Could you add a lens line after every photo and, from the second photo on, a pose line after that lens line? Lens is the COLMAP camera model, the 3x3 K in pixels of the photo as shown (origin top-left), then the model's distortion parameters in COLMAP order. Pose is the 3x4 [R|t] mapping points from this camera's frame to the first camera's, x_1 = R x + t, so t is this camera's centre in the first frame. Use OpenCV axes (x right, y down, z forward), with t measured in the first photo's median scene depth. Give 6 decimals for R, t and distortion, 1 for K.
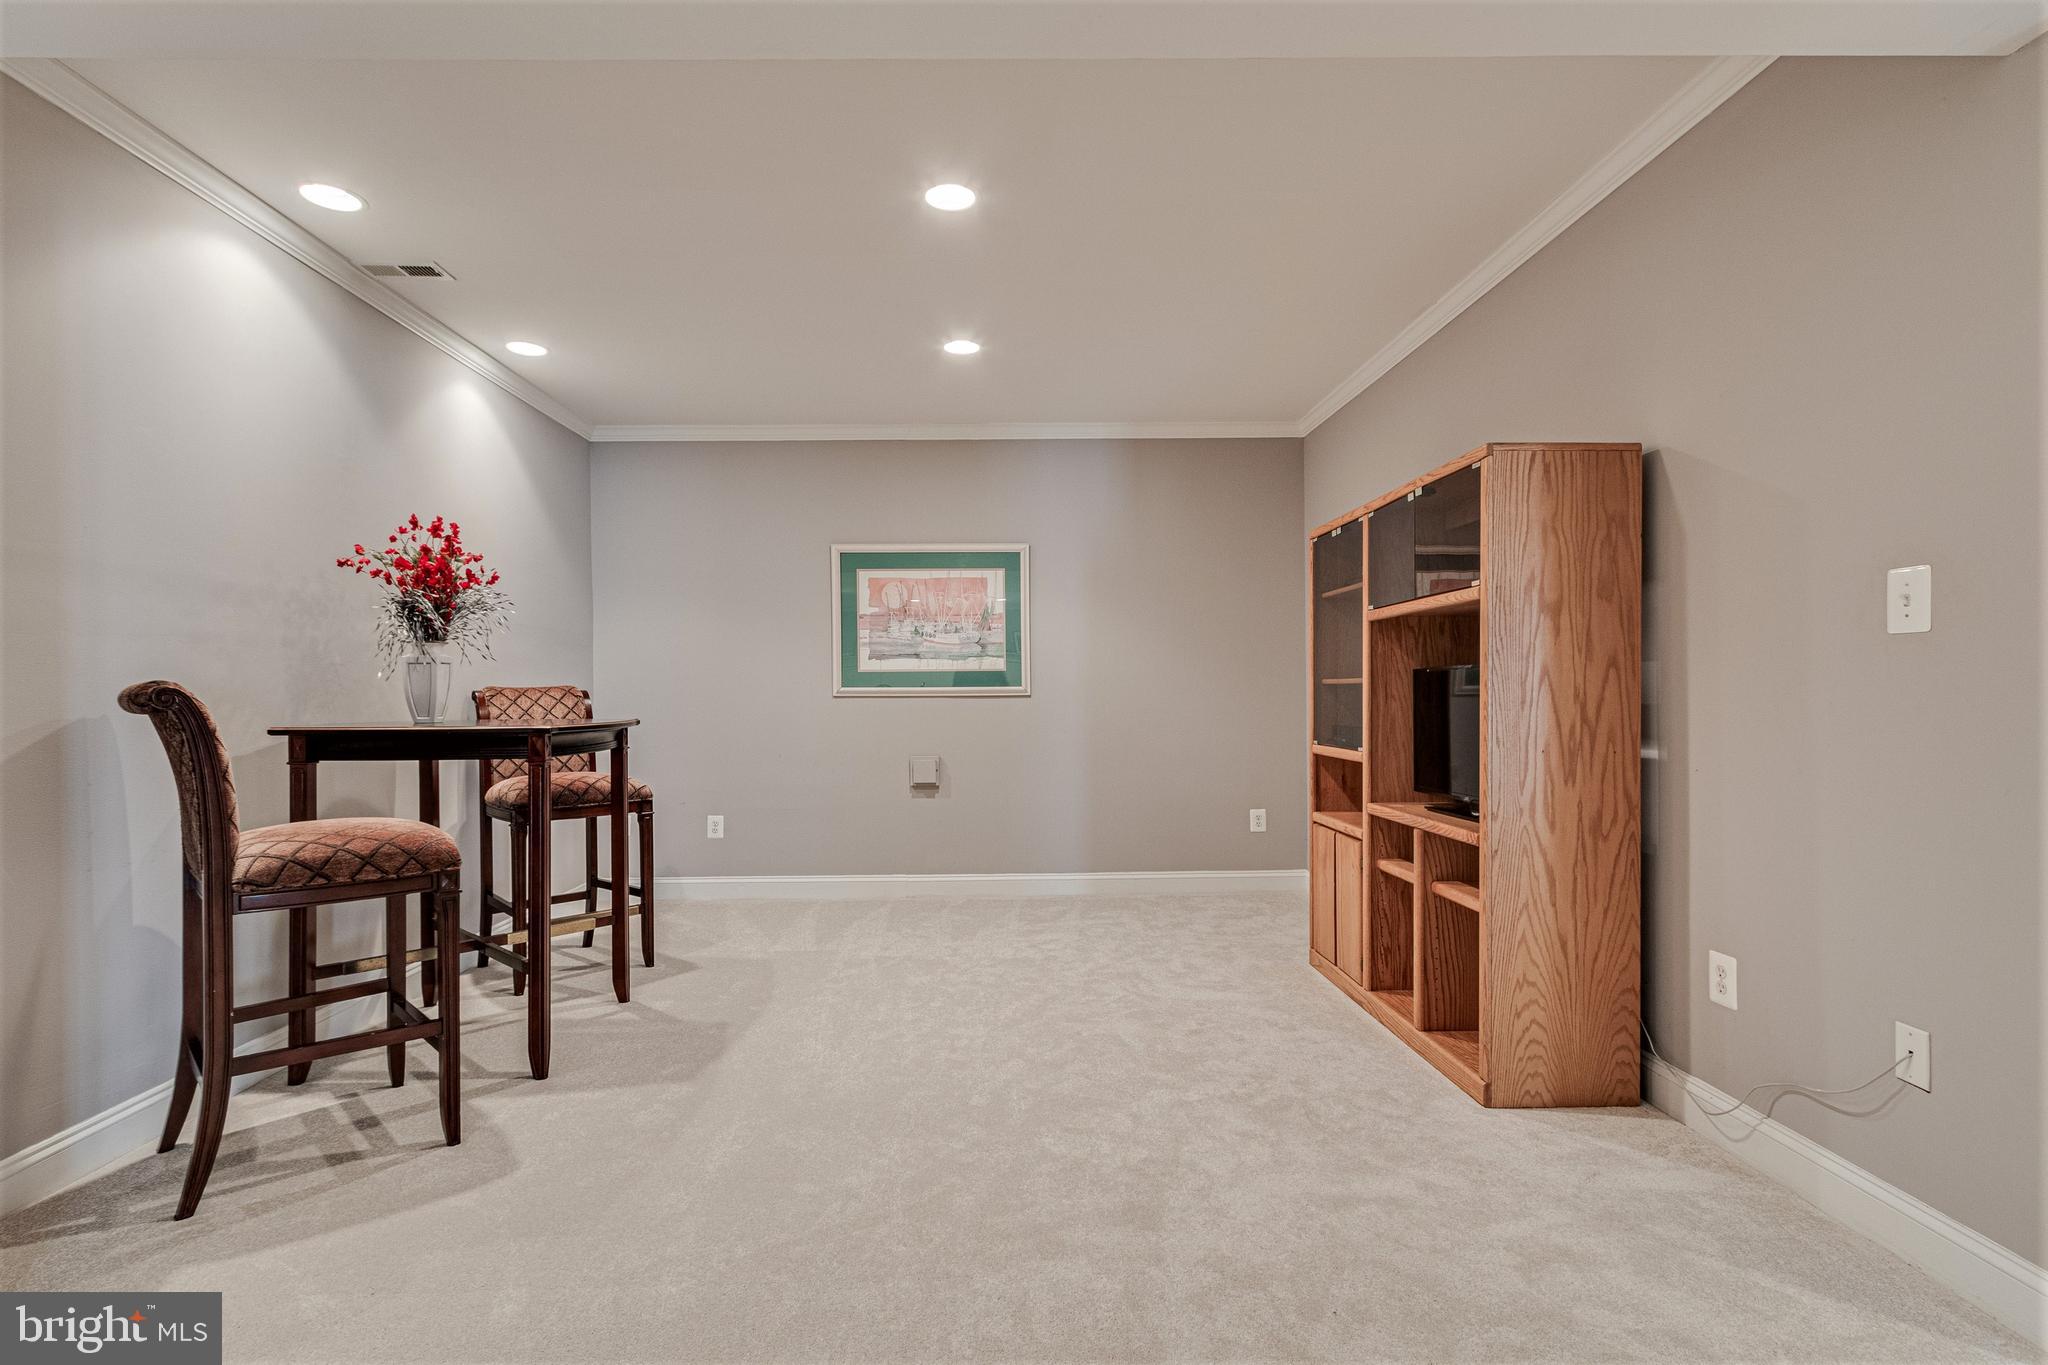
lens RADIAL K [[930.8, 0, 1010.5], [0, 930.8, 697.0], [0, 0, 1]] dist [0.002271, 0.000064]
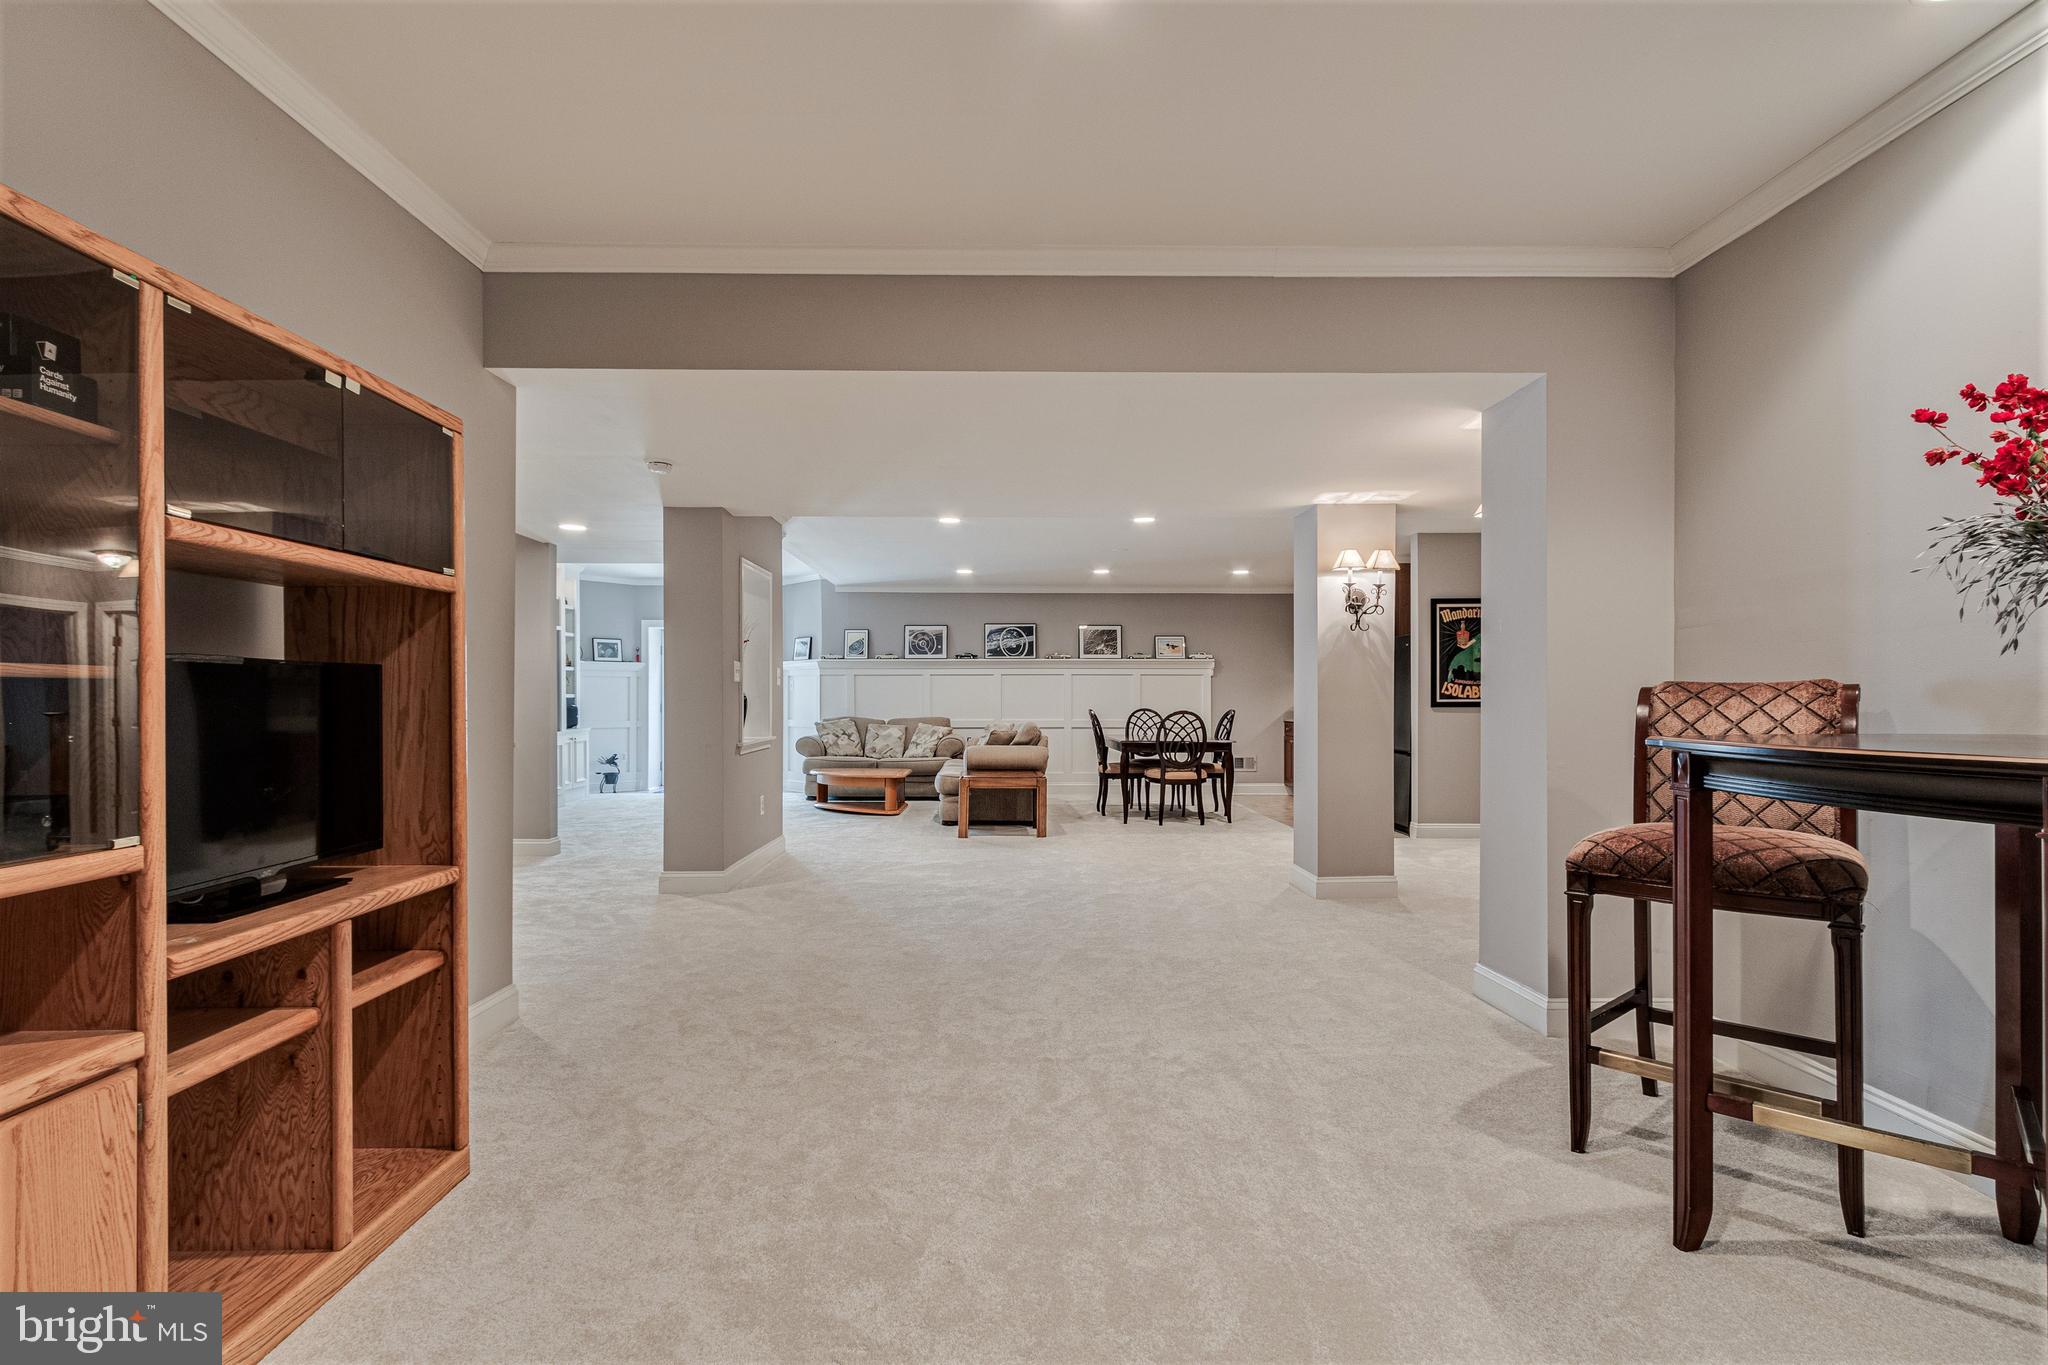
lens RADIAL K [[930.8, 0, 1010.5], [0, 930.8, 697.0], [0, 0, 1]] dist [0.002271, 0.000064]
pose [[-0.999607, 0.003403, 0.027817, -0.019378], [0.003766, 0.999908, 0.013002, -0.011201], [-0.027770, 0.013102, -0.999528, 1.627245]]
